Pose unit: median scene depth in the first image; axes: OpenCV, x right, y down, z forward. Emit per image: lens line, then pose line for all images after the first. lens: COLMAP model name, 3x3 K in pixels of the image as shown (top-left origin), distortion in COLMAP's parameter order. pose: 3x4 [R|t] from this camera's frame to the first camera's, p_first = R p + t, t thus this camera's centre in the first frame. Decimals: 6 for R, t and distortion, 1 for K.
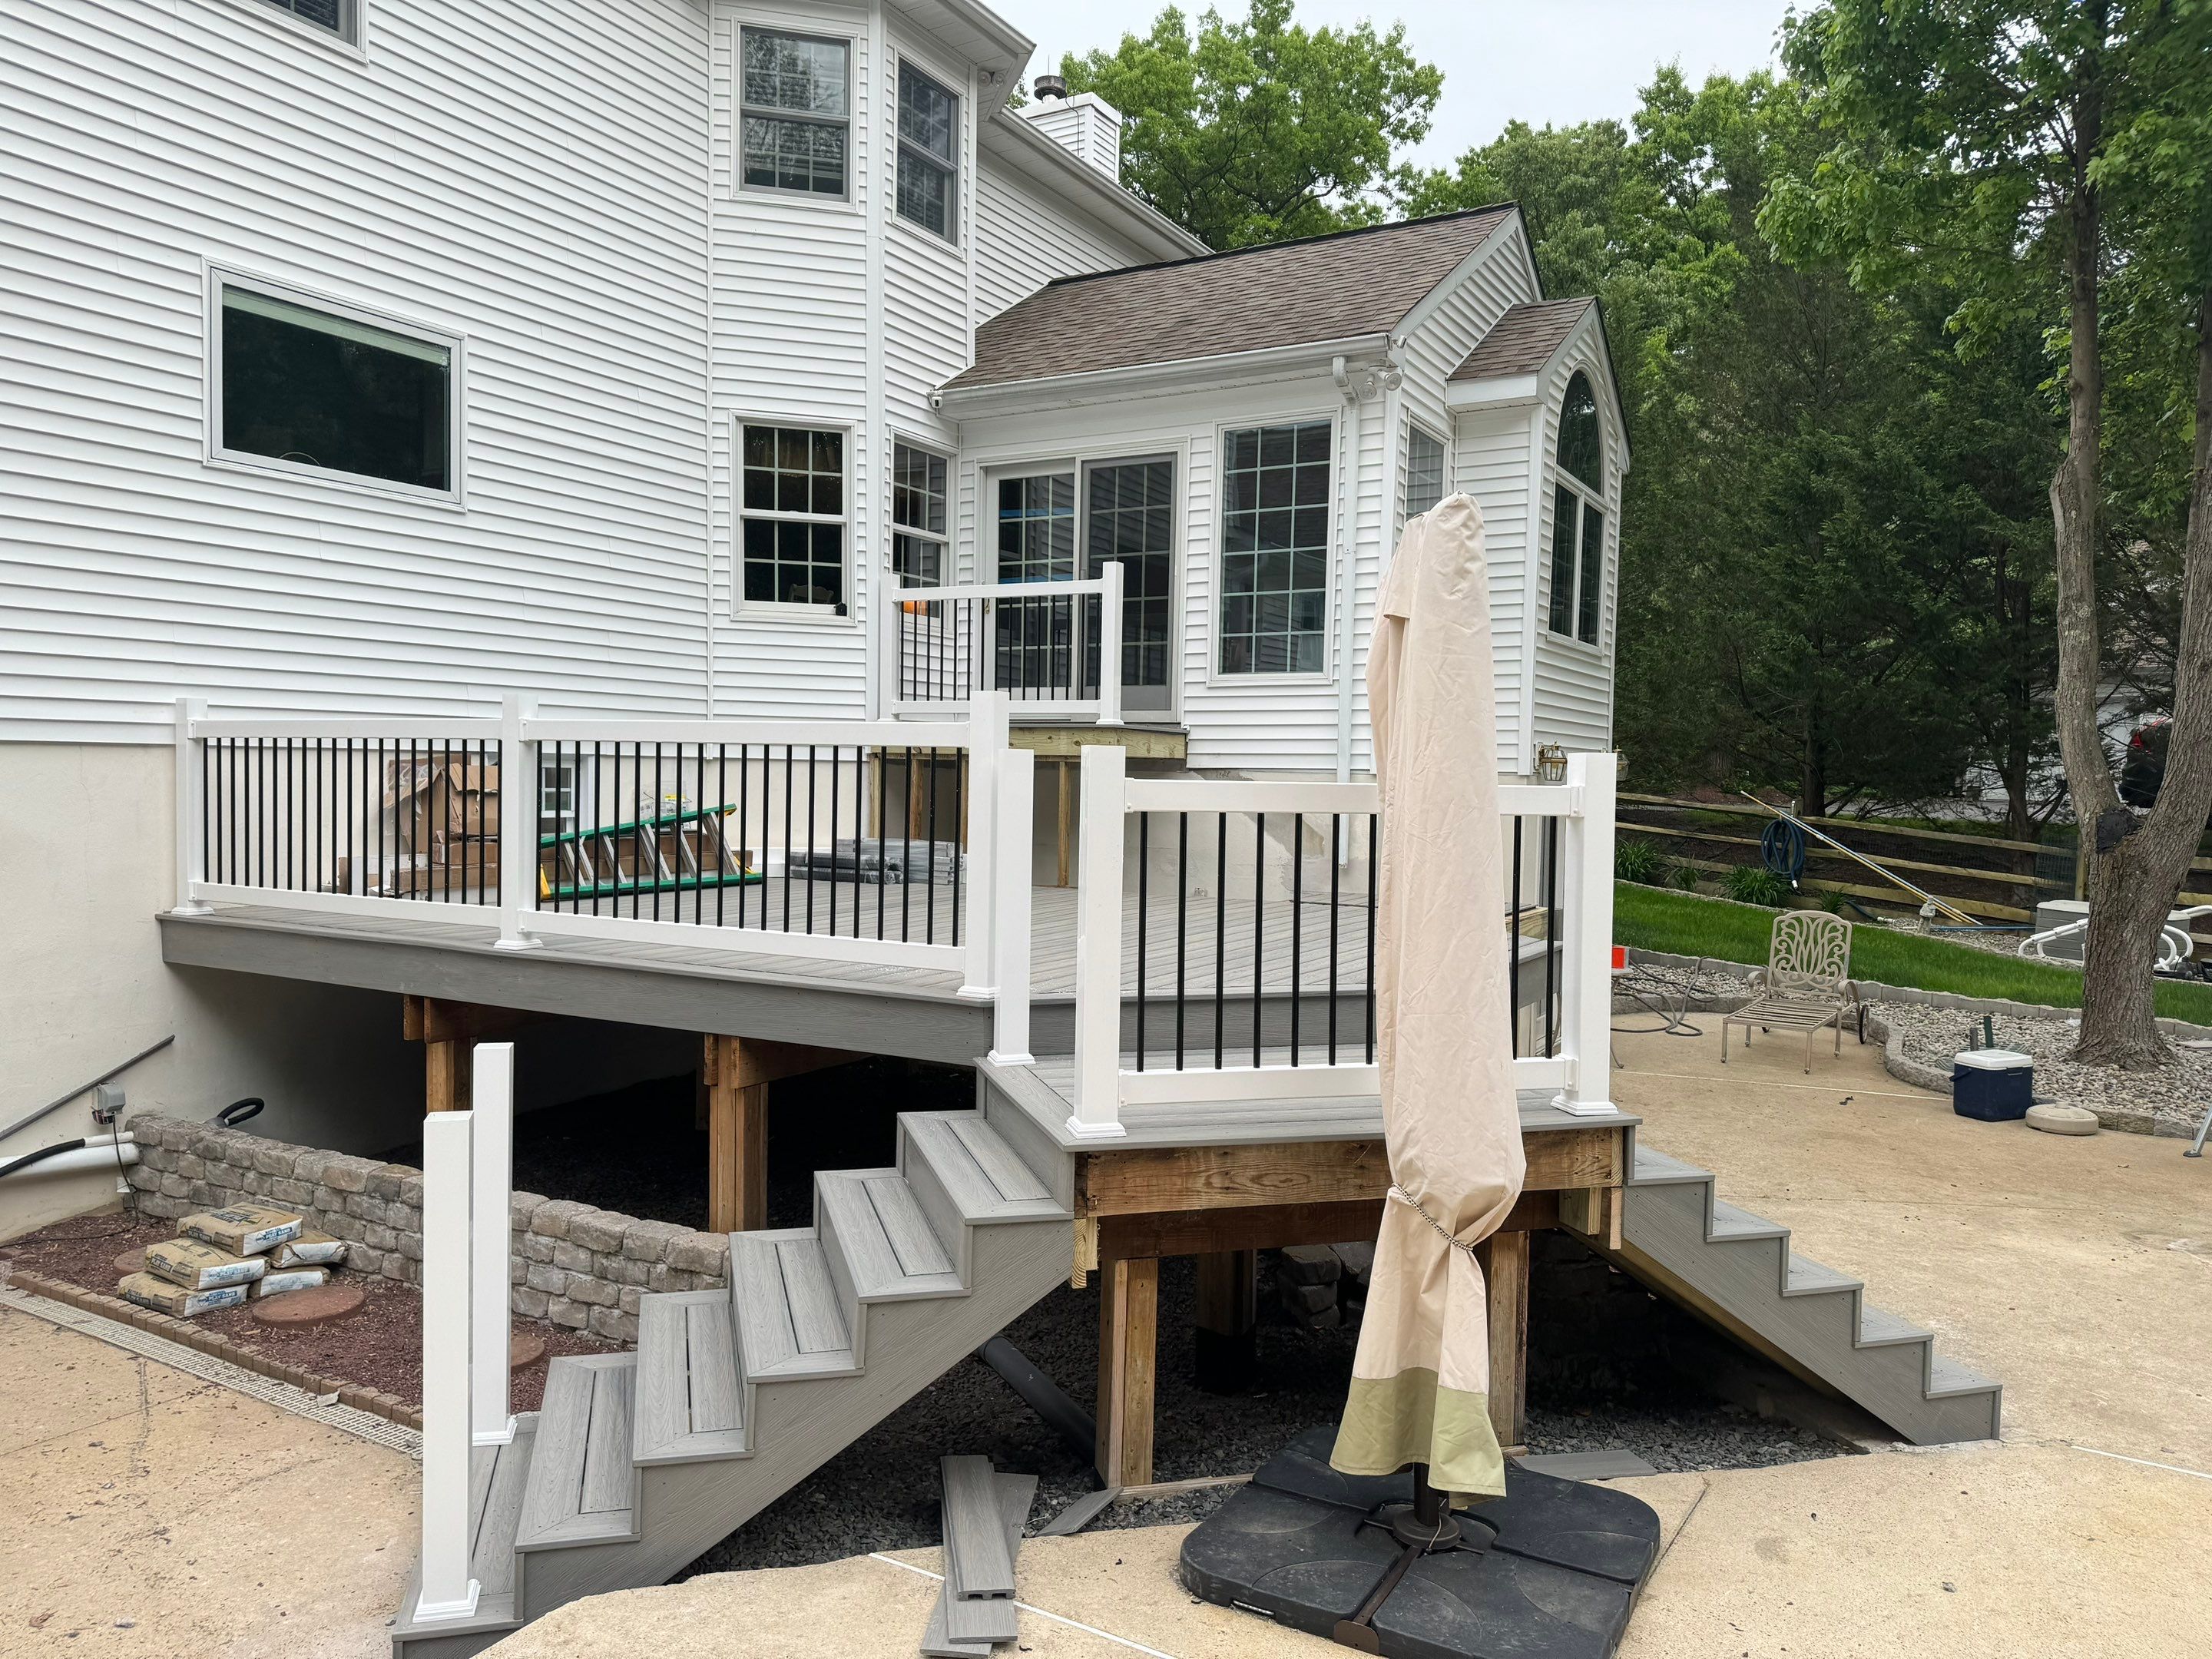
lens RADIAL K [[1536.4, 0, 1122.9], [0, 1536.4, 828.1], [0, 0, 1]] dist [0.054227, -0.057443]
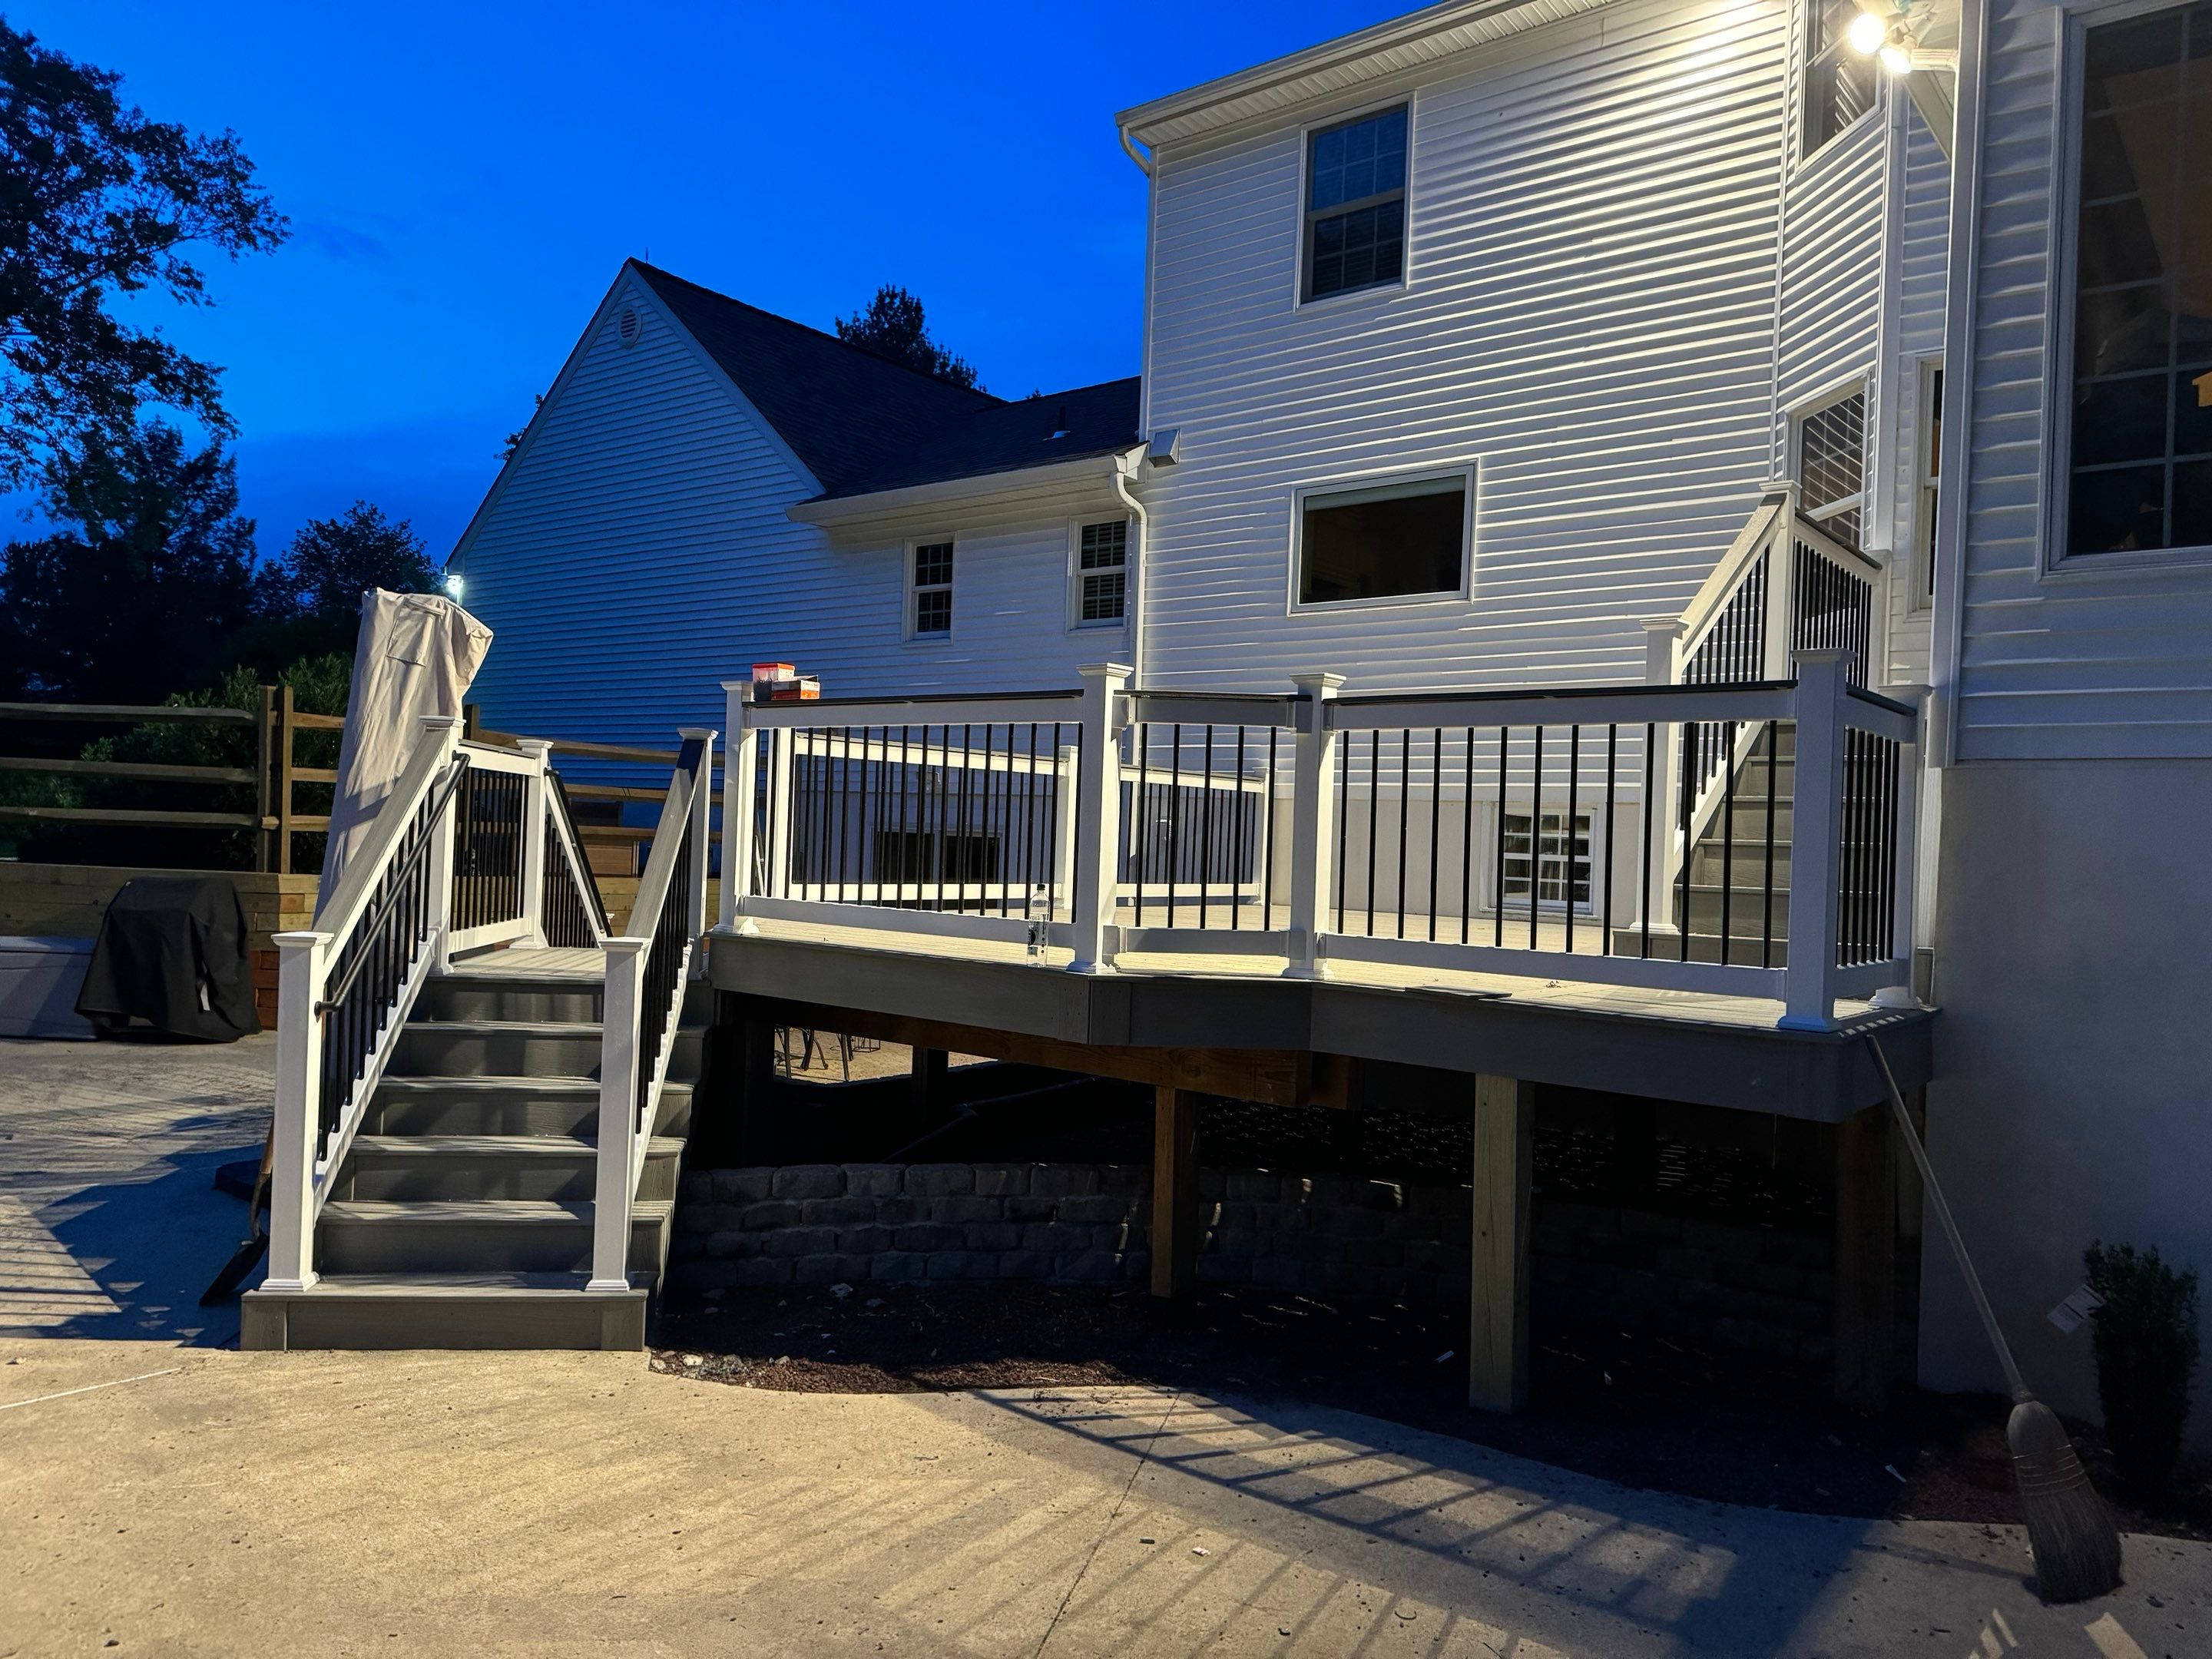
lens RADIAL K [[1536.4, 0, 1118.8], [0, 1536.4, 848.5], [0, 0, 1]] dist [0.054227, -0.057443]
pose [[-0.158185, -0.017577, -0.987253, 0.815971], [-0.072301, 0.997364, -0.006173, 0.015622], [0.984759, 0.070403, -0.159038, 0.938033]]
